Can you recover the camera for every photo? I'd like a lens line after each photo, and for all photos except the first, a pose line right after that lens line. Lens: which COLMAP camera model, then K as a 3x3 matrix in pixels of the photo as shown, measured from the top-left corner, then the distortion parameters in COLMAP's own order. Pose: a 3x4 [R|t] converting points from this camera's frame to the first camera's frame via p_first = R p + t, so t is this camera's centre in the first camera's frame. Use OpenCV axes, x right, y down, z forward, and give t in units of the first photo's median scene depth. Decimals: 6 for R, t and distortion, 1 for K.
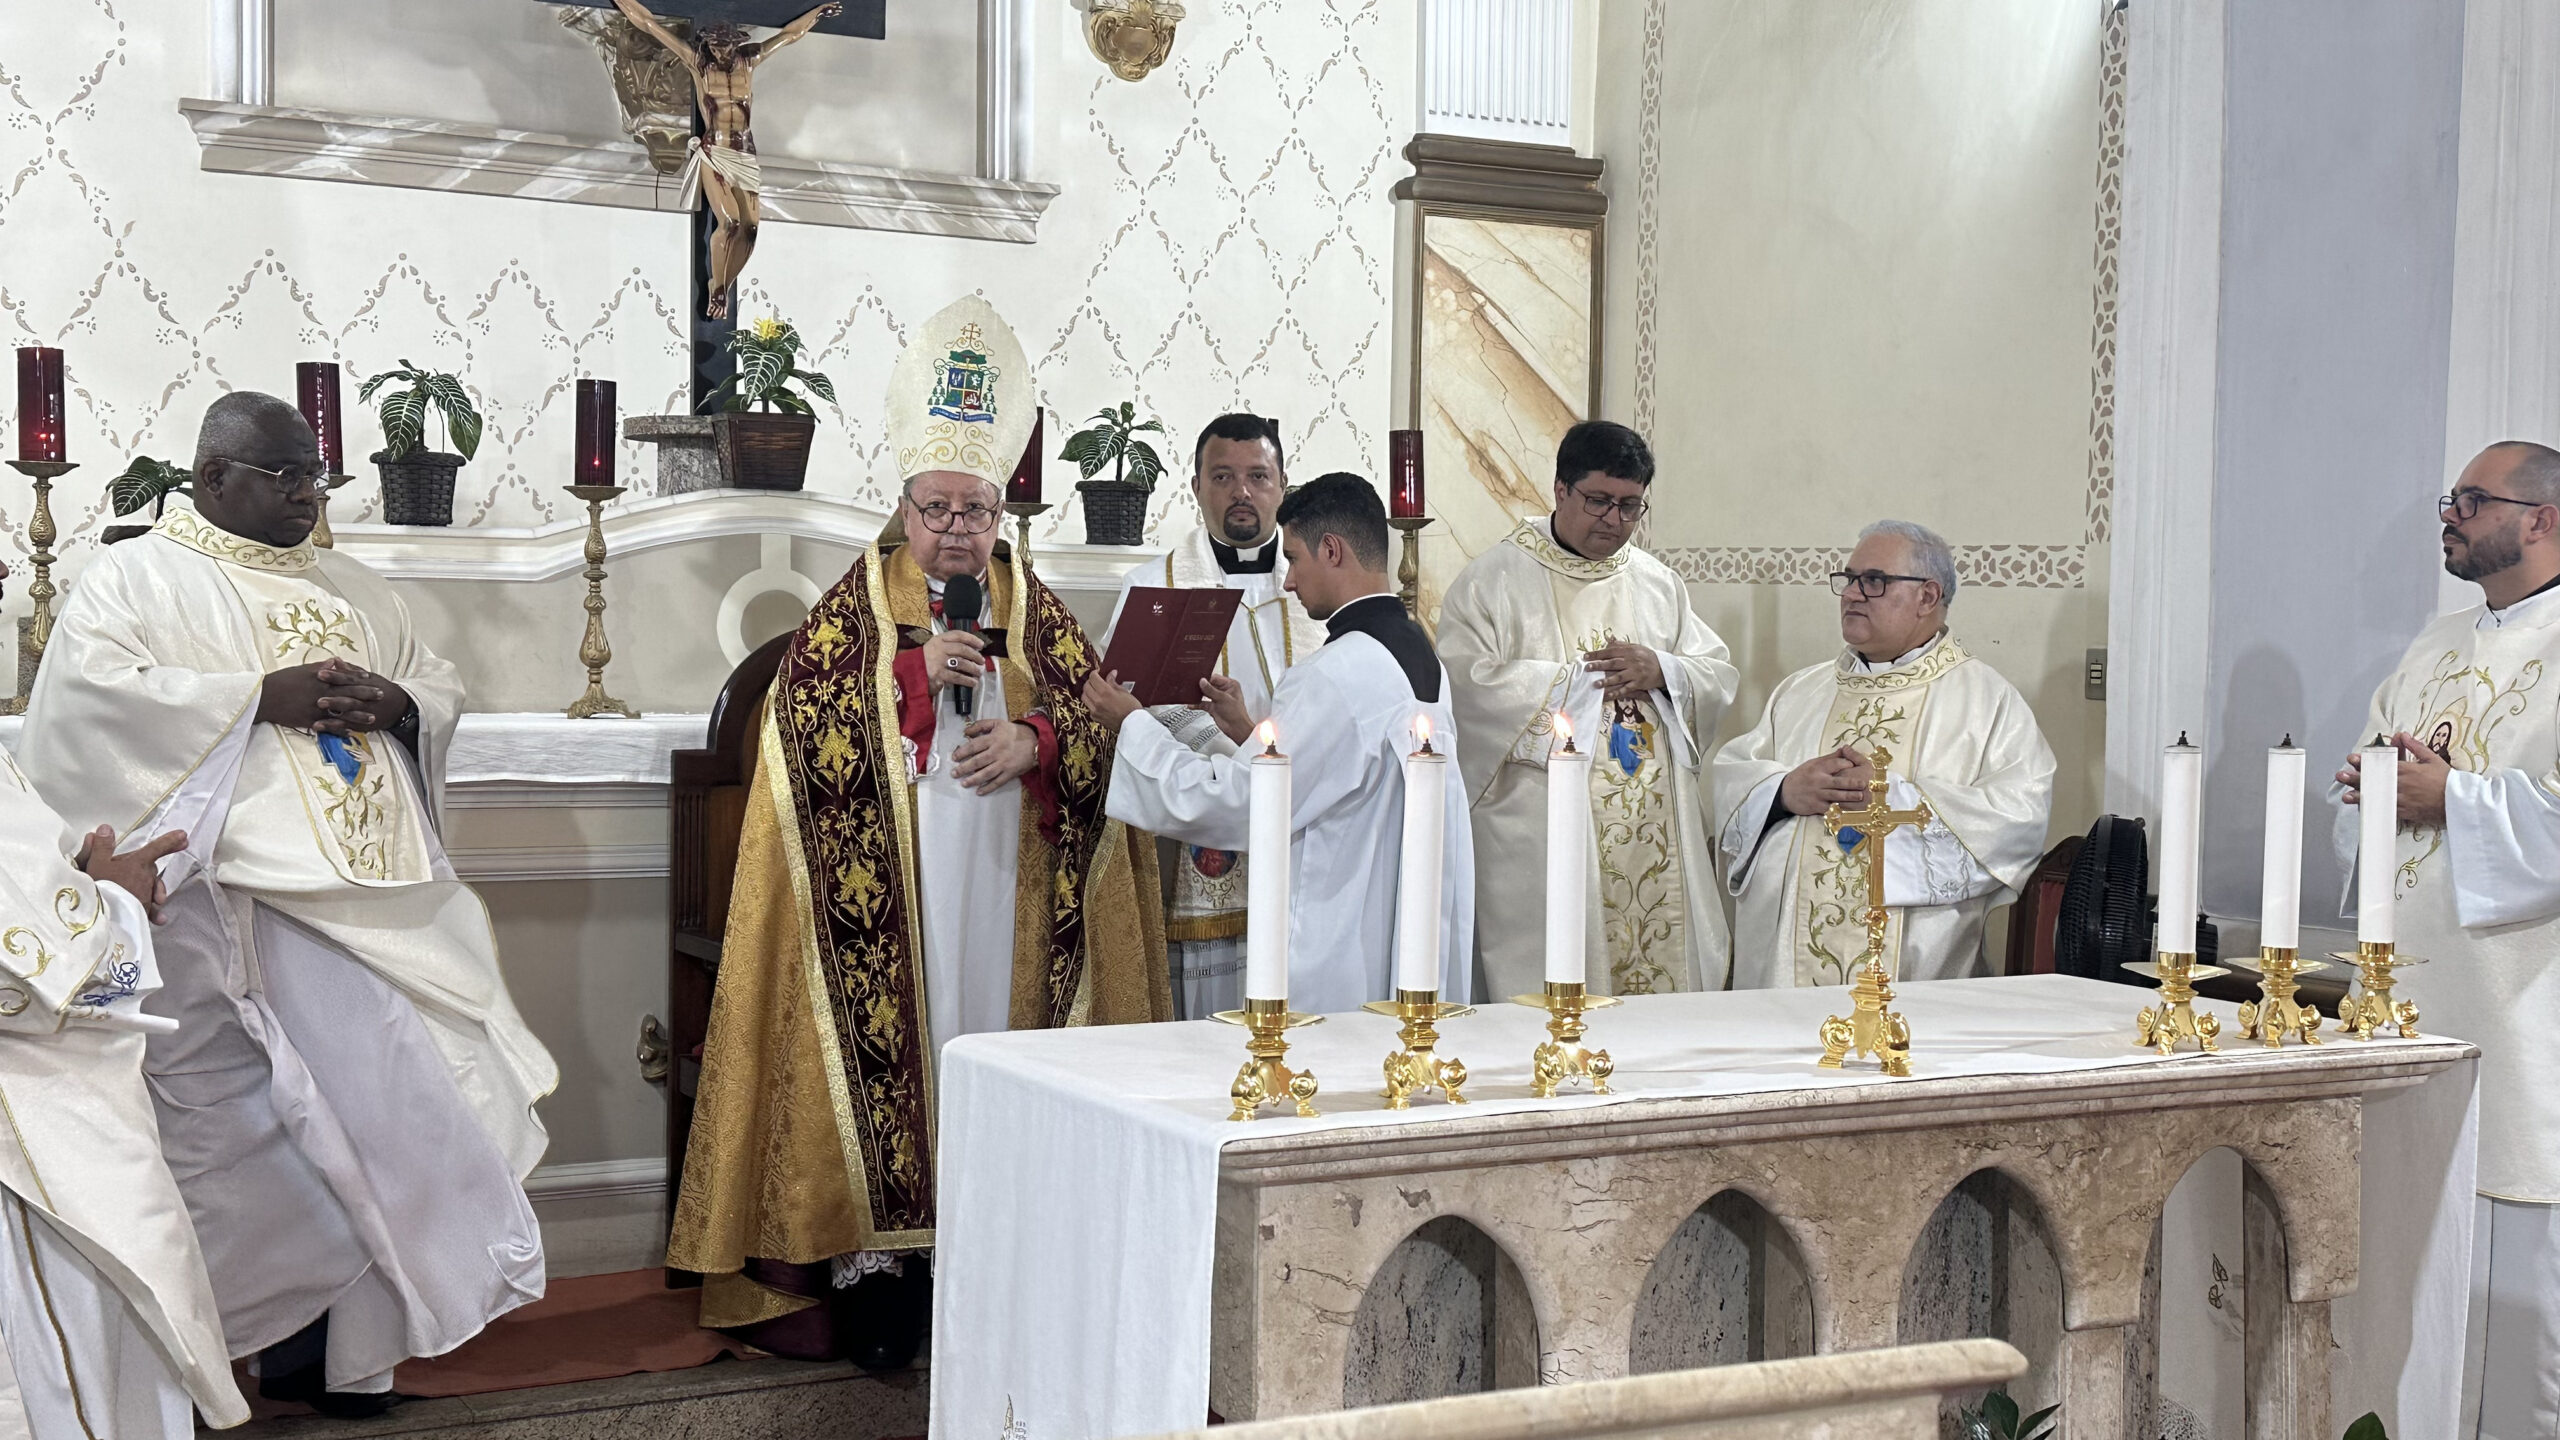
lens RADIAL K [[3003.5, 0, 1270.9], [0, 3003.5, 747.2], [0, 0, 1]] dist [0.138736, 0.000000]
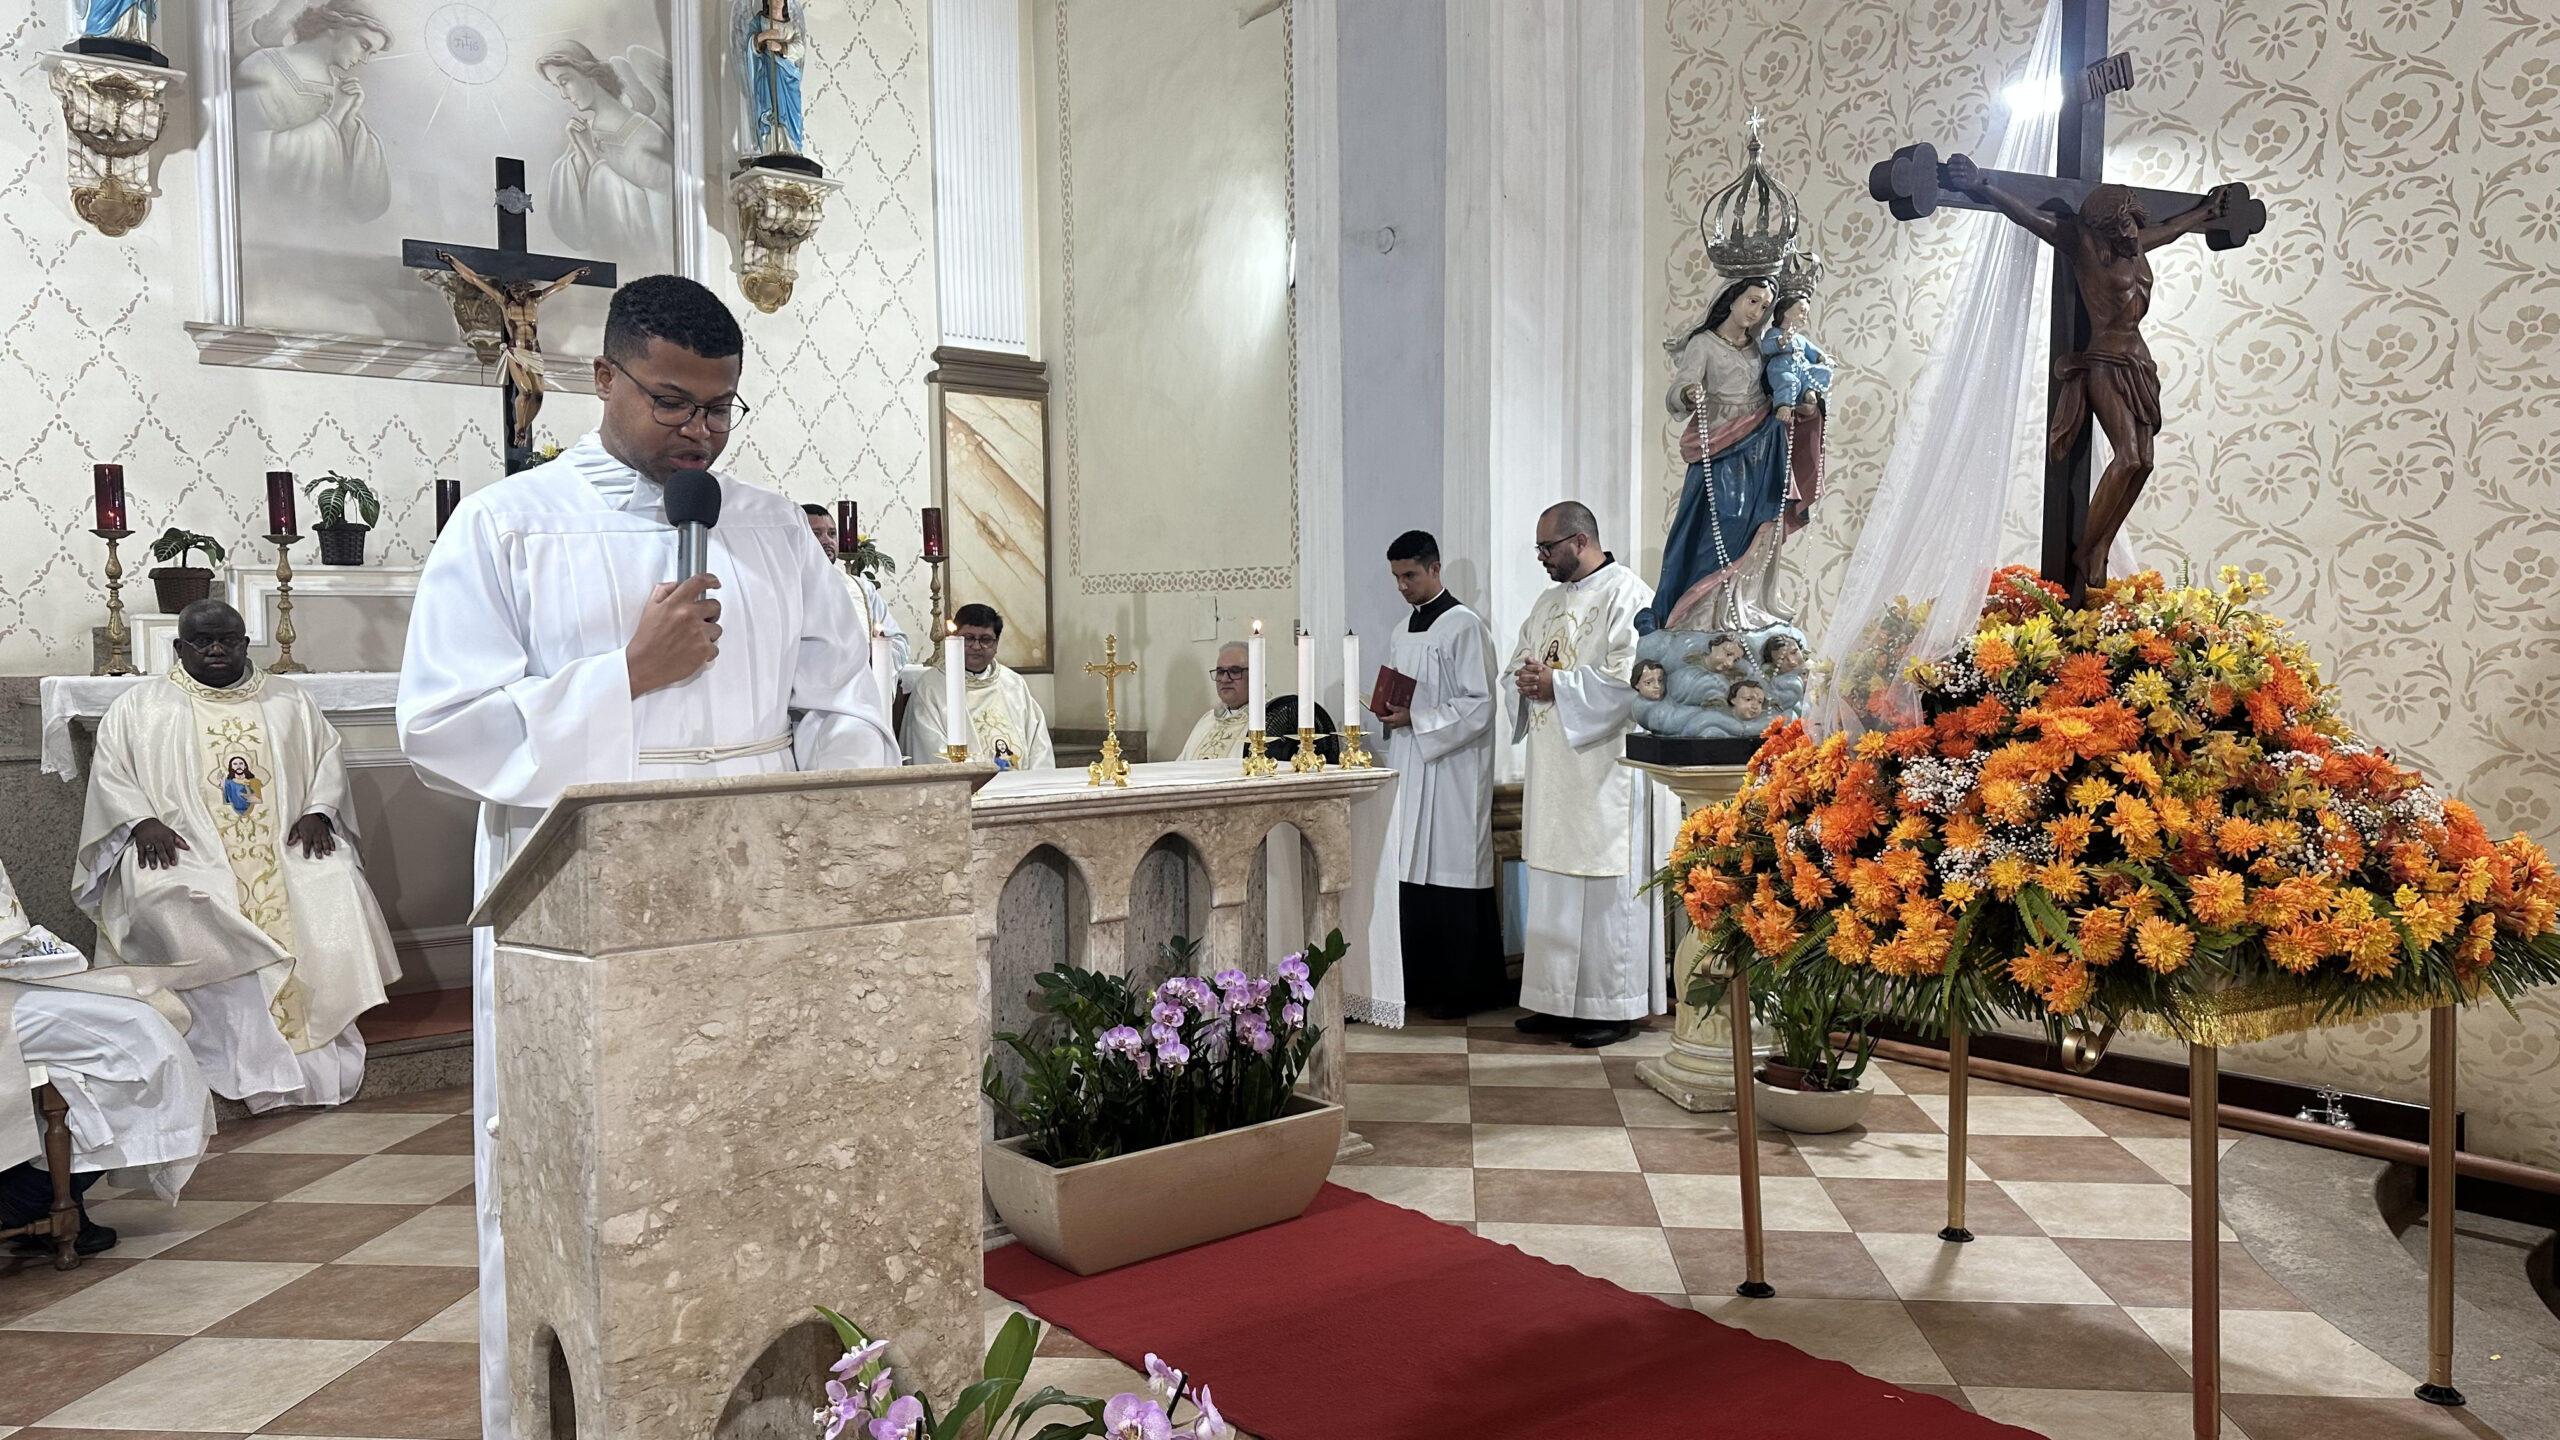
lens RADIAL K [[1820.4, 0, 1316.1], [0, 1820.4, 756.8], [0, 0, 1]] dist [0.026707, -0.031069]
pose [[0.975654, -0.038564, 0.215899, 0.031256], [0.034578, 0.999155, 0.022211, 0.030993], [-0.216573, -0.014205, 0.976163, -0.139310]]
